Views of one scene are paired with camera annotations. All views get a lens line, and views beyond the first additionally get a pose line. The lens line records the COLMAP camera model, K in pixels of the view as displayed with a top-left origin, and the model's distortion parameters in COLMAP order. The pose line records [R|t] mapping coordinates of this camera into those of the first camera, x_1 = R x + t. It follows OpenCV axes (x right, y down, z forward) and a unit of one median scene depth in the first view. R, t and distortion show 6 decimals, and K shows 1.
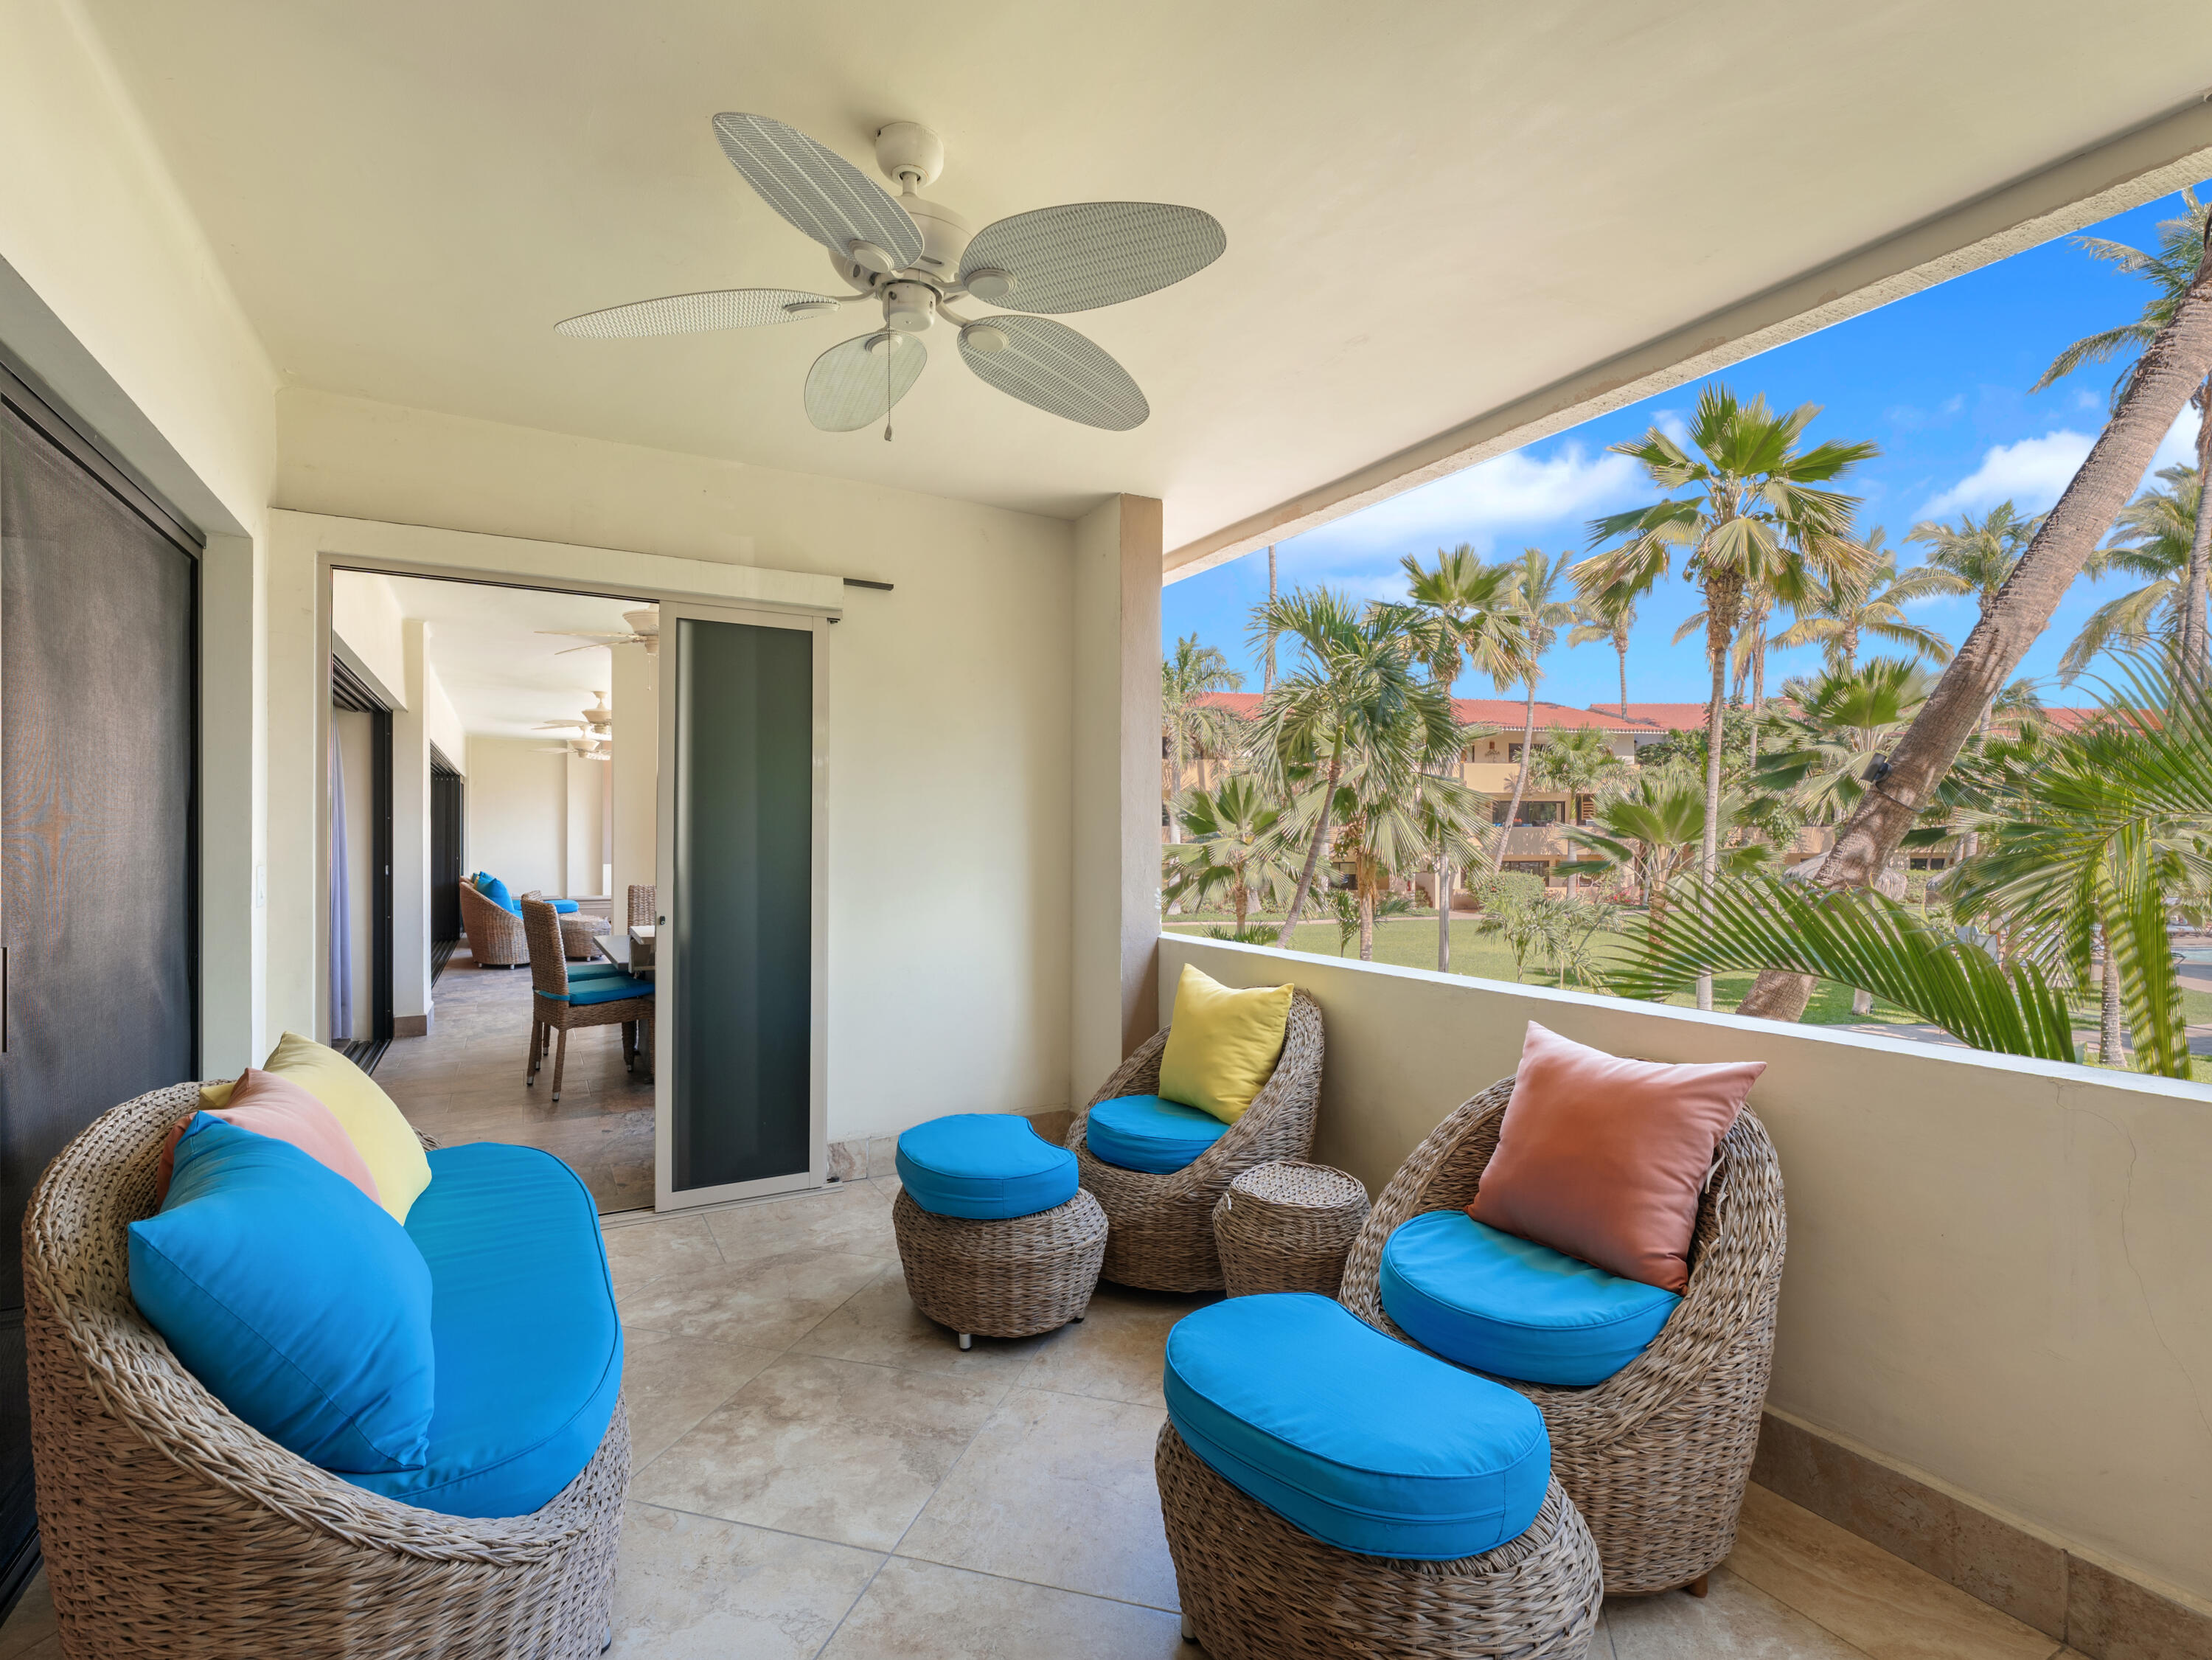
lens RADIAL K [[1053.2, 0, 1110.2], [0, 1053.2, 833.6], [0, 0, 1]] dist [-0.002171, -0.000368]
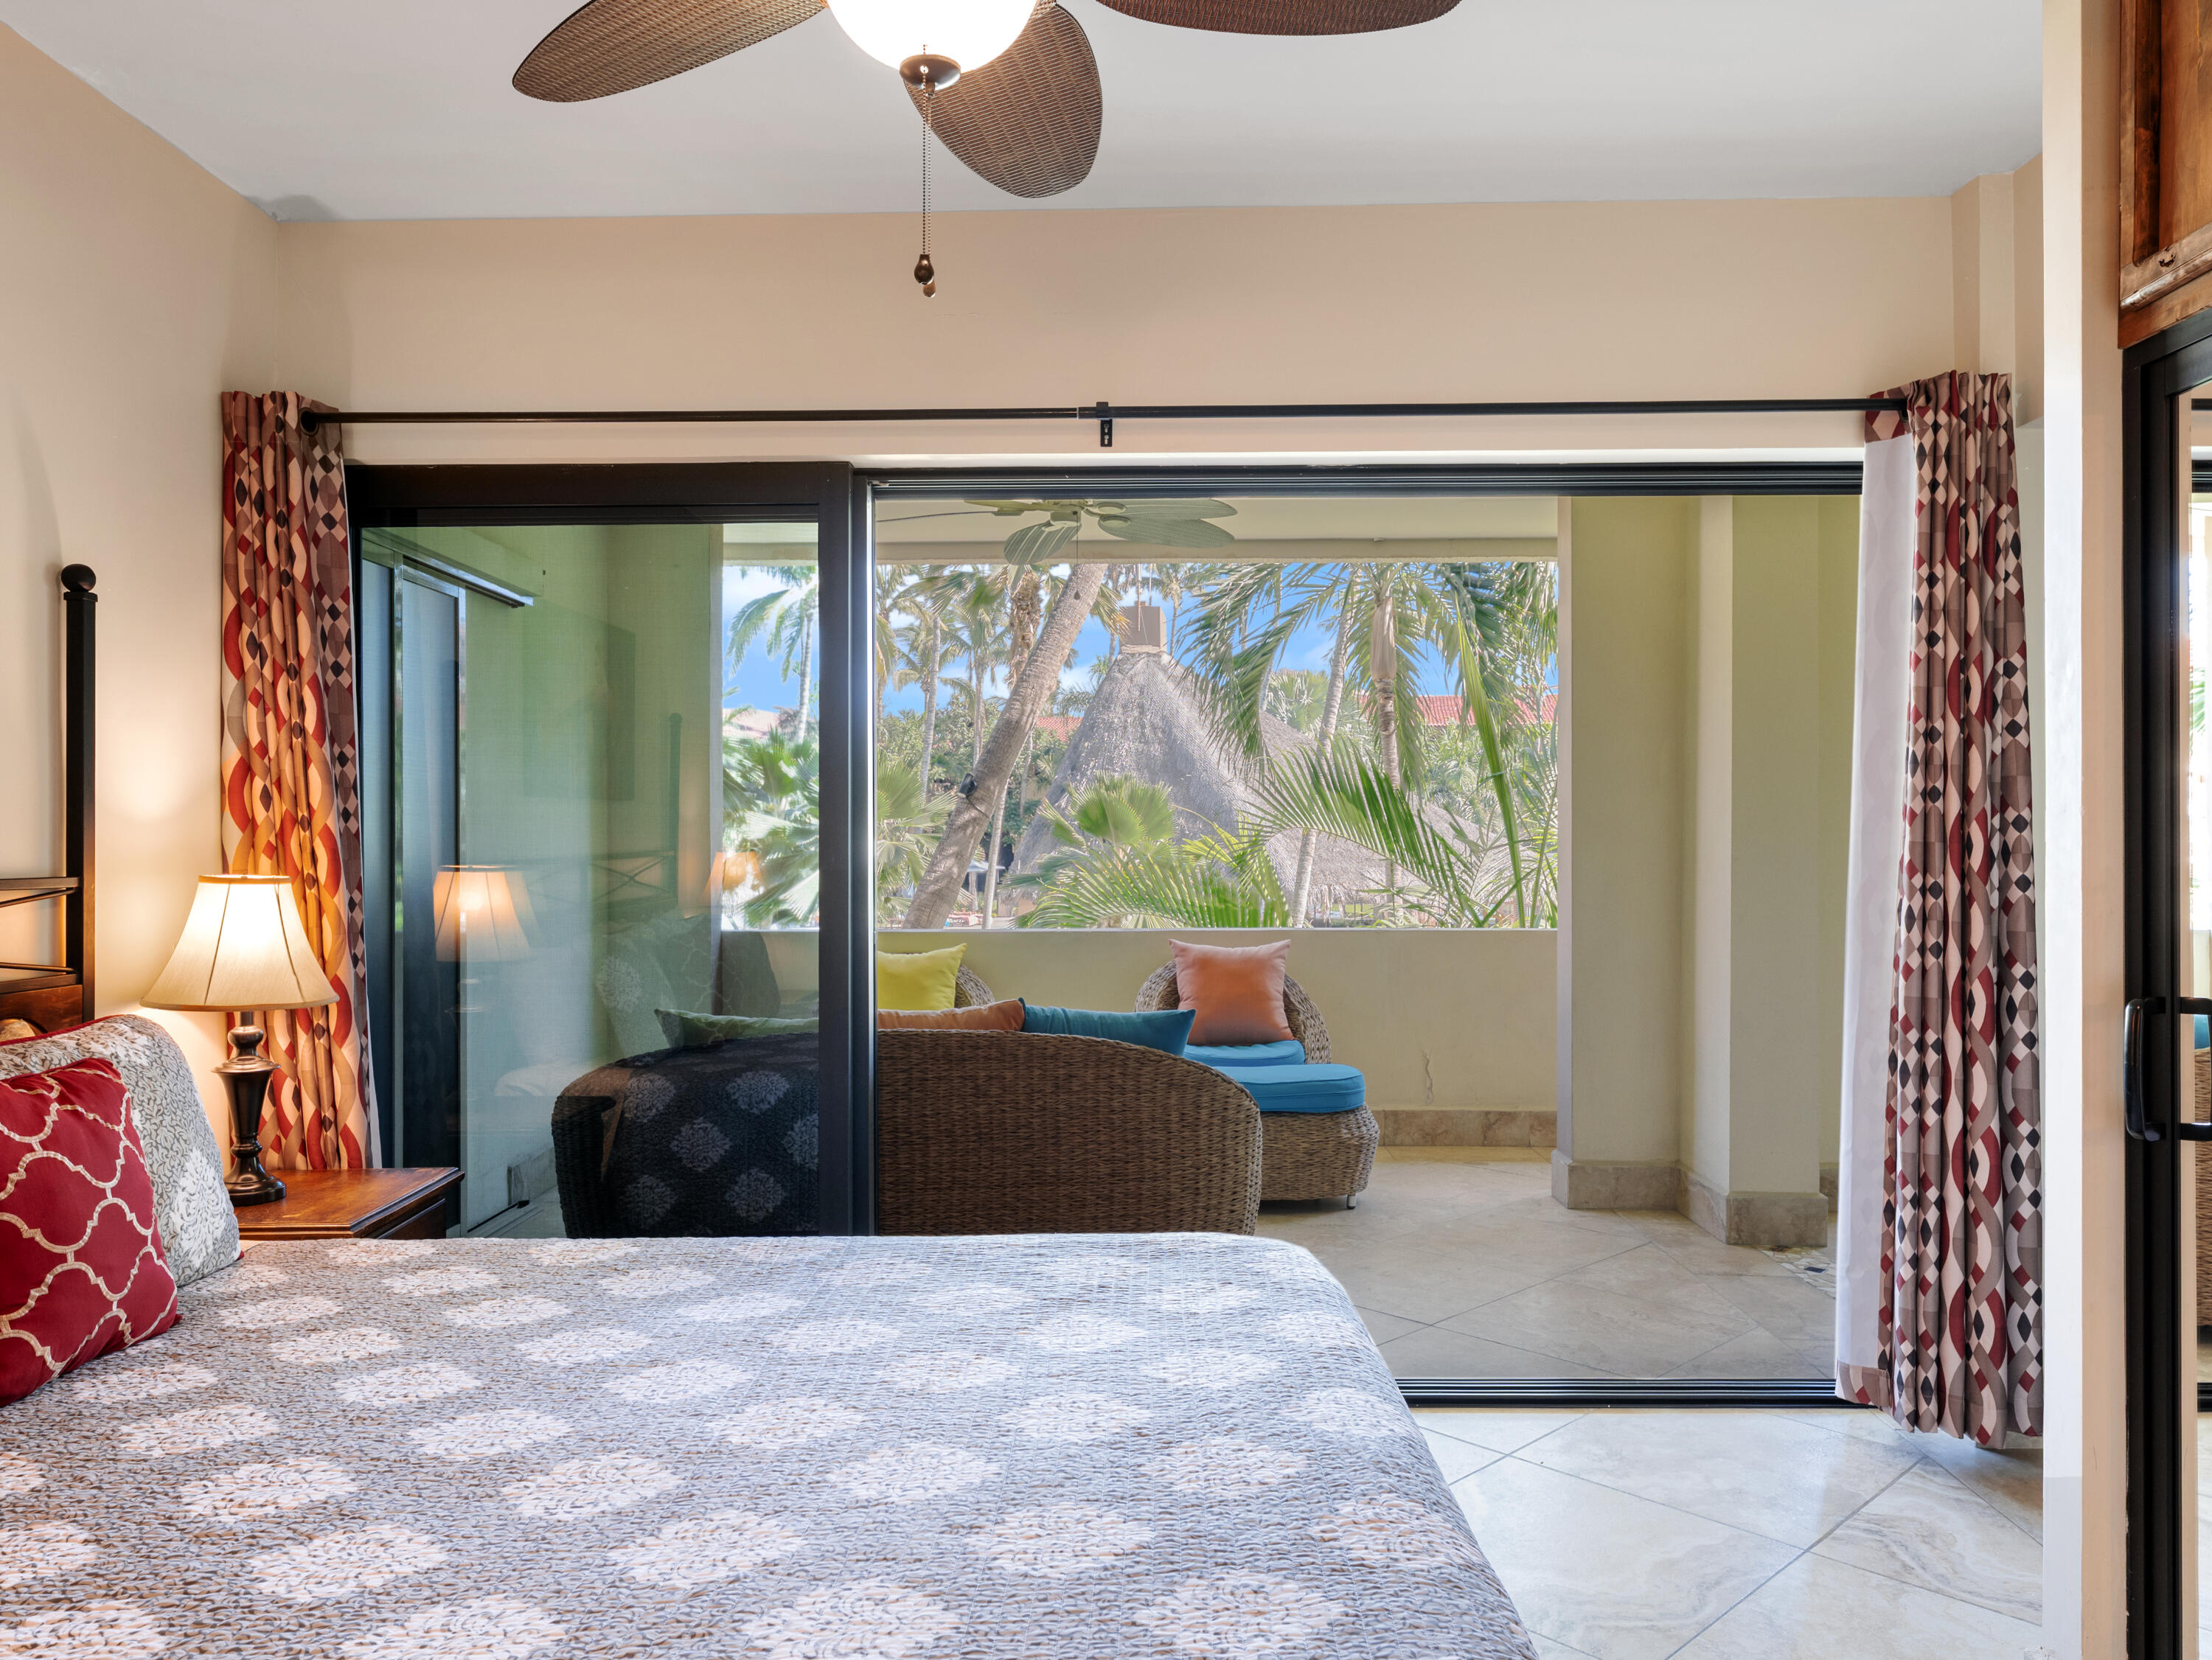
lens RADIAL K [[1419.7, 0, 1105.0], [0, 1419.7, 835.2], [0, 0, 1]] dist [0.003760, 0.000771]
pose [[0.496868, 0.001345, 0.867825, -2.171054], [0.002812, 0.999991, -0.003160, 0.011002], [-0.867821, 0.004011, 0.496860, -0.132940]]
